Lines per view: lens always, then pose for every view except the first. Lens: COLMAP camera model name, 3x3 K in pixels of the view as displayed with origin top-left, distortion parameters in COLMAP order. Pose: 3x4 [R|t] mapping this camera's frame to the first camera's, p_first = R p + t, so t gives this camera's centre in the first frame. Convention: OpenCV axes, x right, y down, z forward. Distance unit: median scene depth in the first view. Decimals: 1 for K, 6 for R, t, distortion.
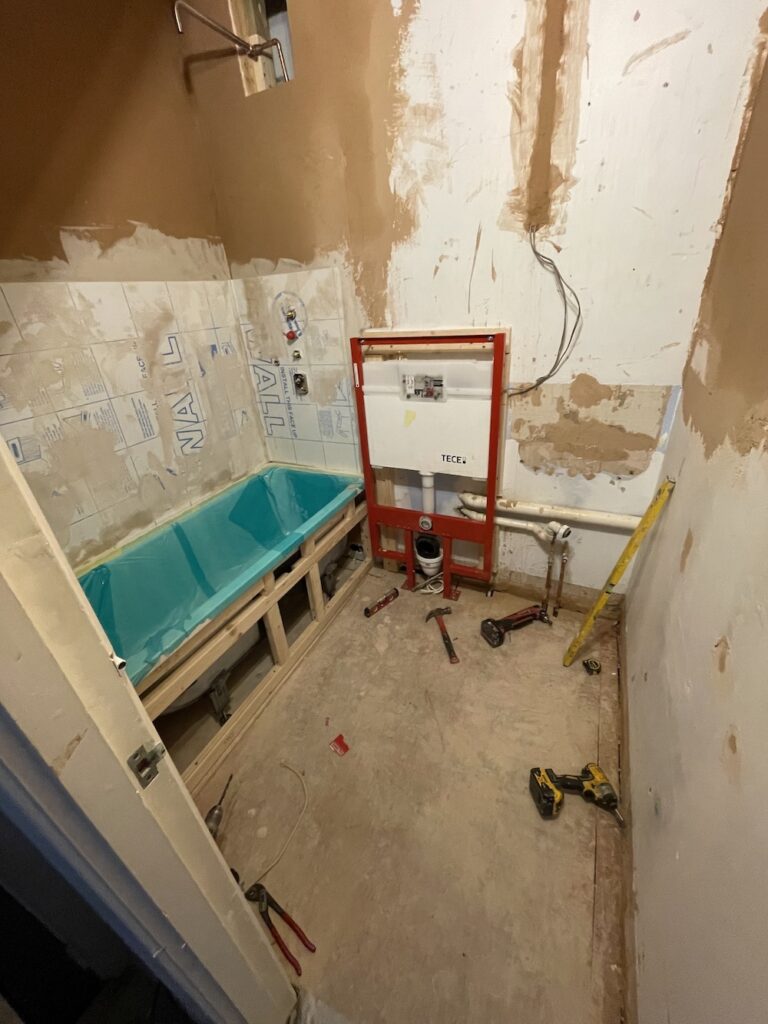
lens RADIAL K [[414.8, 0, 386.1], [0, 414.8, 511.7], [0, 0, 1]] dist [-0.002616, 0.000323]
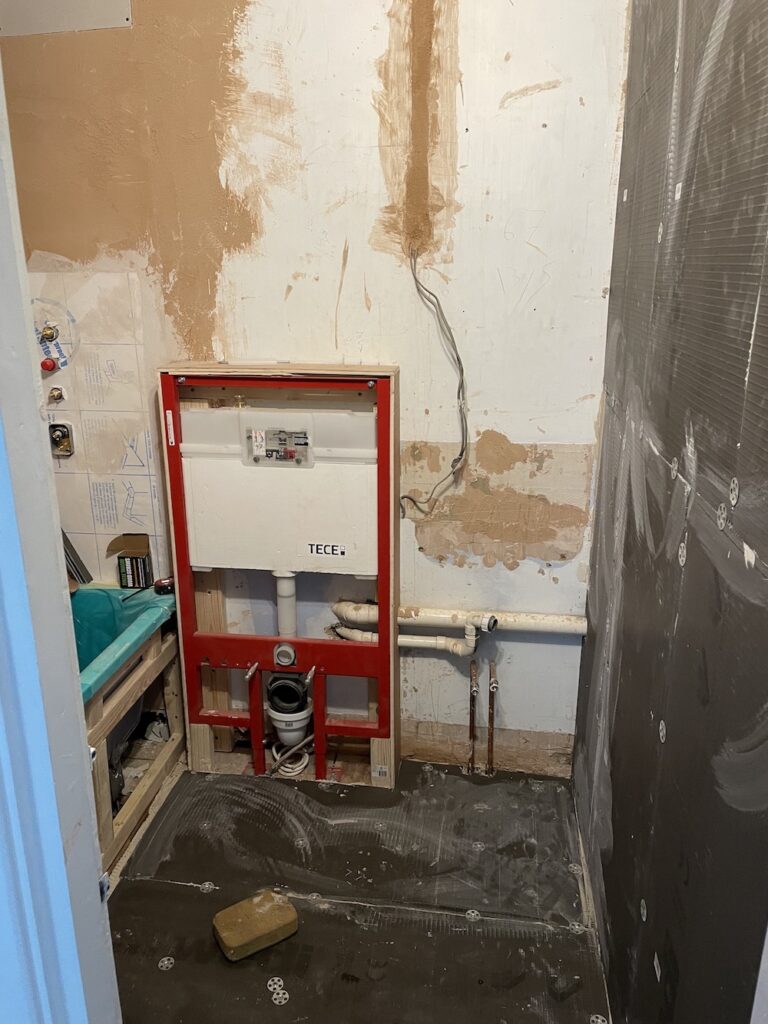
lens RADIAL K [[772.9, 0, 374.3], [0, 772.9, 509.3], [0, 0, 1]] dist [0.087452, -0.108859]
pose [[0.952244, -0.022752, 0.304490, -0.150019], [0.085836, 0.976952, -0.195438, 0.064081], [-0.293026, 0.212241, 0.932250, -0.215346]]
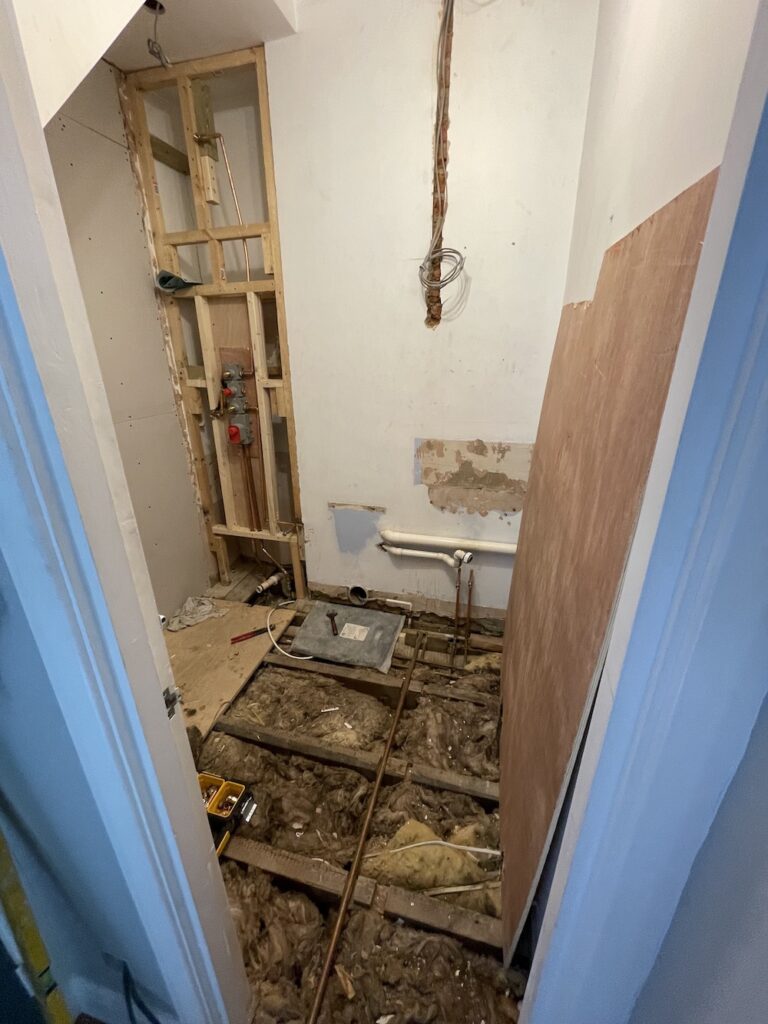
lens RADIAL K [[414.8, 0, 385.5], [0, 414.8, 511.9], [0, 0, 1]] dist [-0.002616, 0.000323]
pose [[0.979867, -0.006797, 0.199535, -0.045380], [0.031846, 0.991946, -0.122594, 0.052716], [-0.197095, 0.126480, 0.972192, -0.149152]]
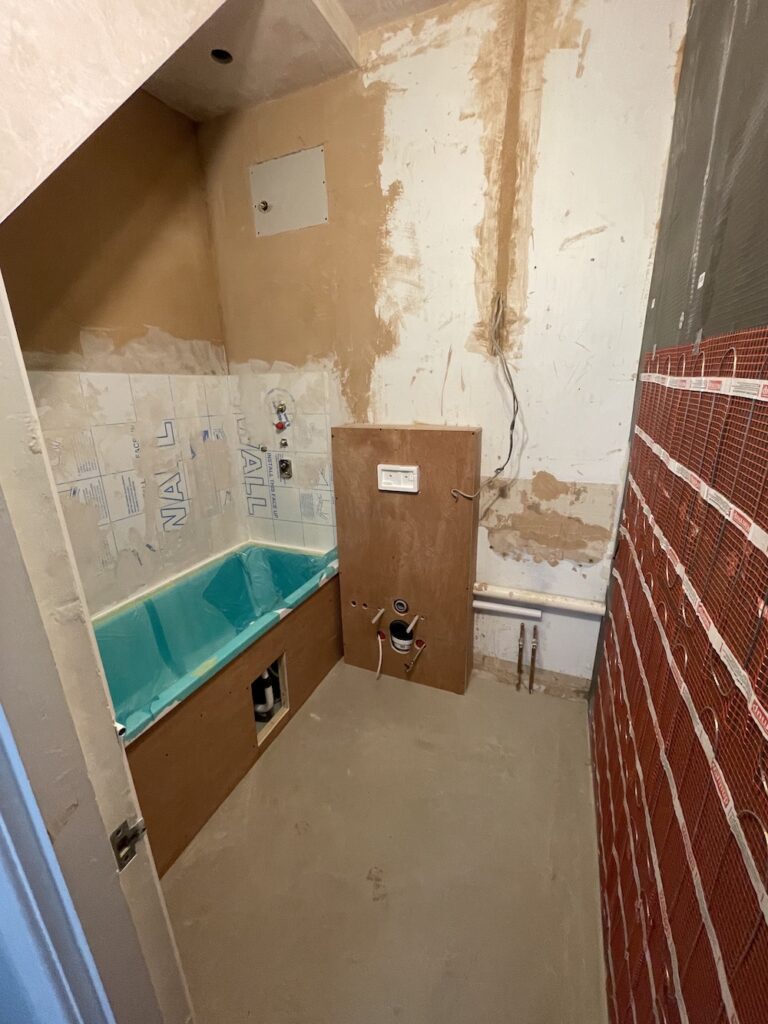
lens RADIAL K [[414.8, 0, 385.5], [0, 414.8, 512.2], [0, 0, 1]] dist [-0.002616, 0.000323]
pose [[0.997563, 0.033993, 0.060925, -0.013279], [-0.021568, 0.980754, -0.194051, 0.003321], [-0.066348, 0.192264, 0.979098, -0.047672]]
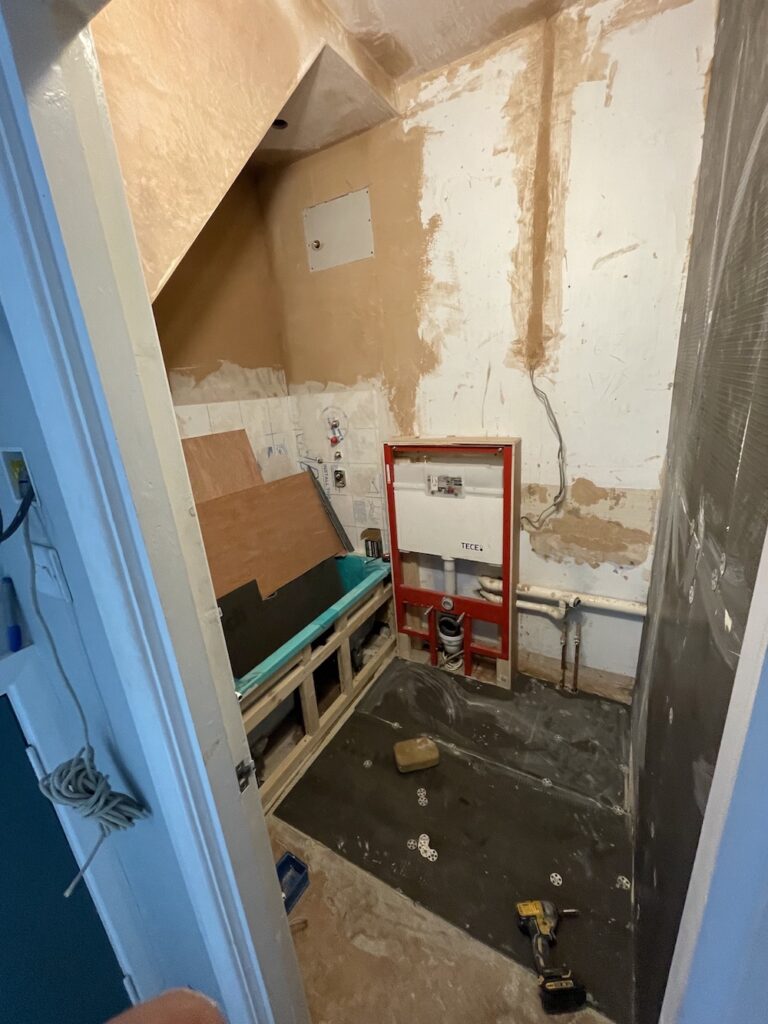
lens RADIAL K [[414.8, 0, 386.0], [0, 414.8, 512.5], [0, 0, 1]] dist [-0.002616, 0.000323]
pose [[0.998048, 0.015732, -0.060438, -0.004857], [-0.026278, 0.983699, -0.177894, -0.011351], [0.056655, 0.179135, 0.982192, -0.154683]]
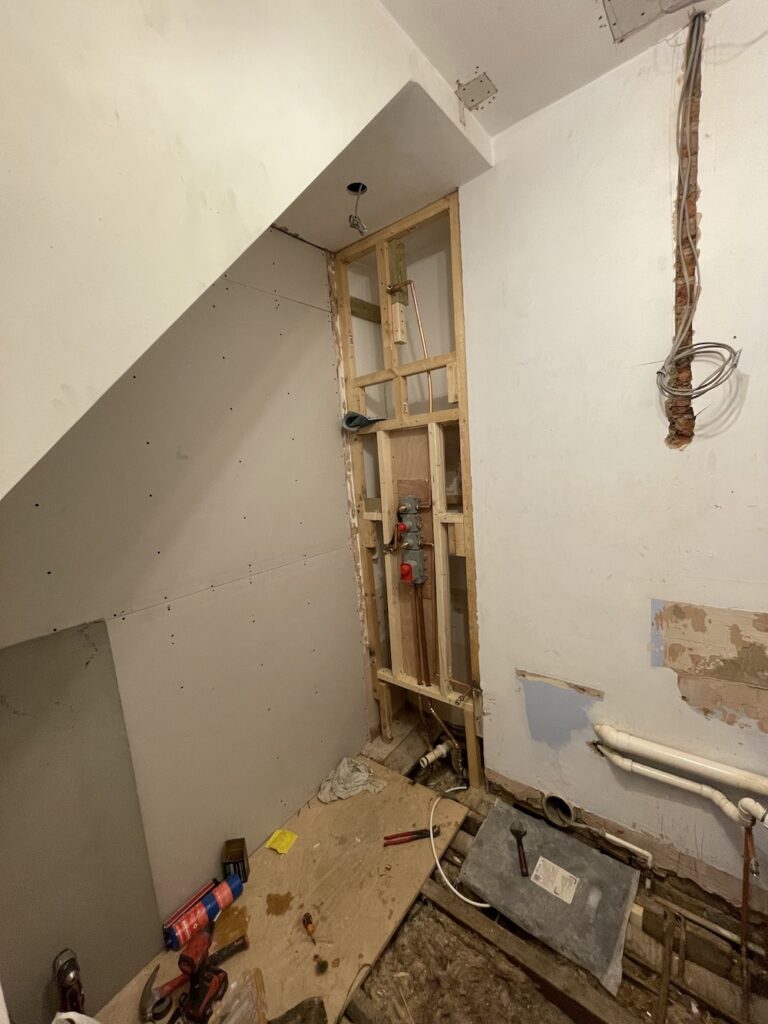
lens RADIAL K [[414.8, 0, 386.8], [0, 414.8, 511.8], [0, 0, 1]] dist [-0.002616, 0.000323]
pose [[0.976300, 0.026076, -0.214844, -0.060600], [-0.097427, 0.939391, -0.328715, -0.149056], [0.193251, 0.341856, 0.919668, 0.066739]]
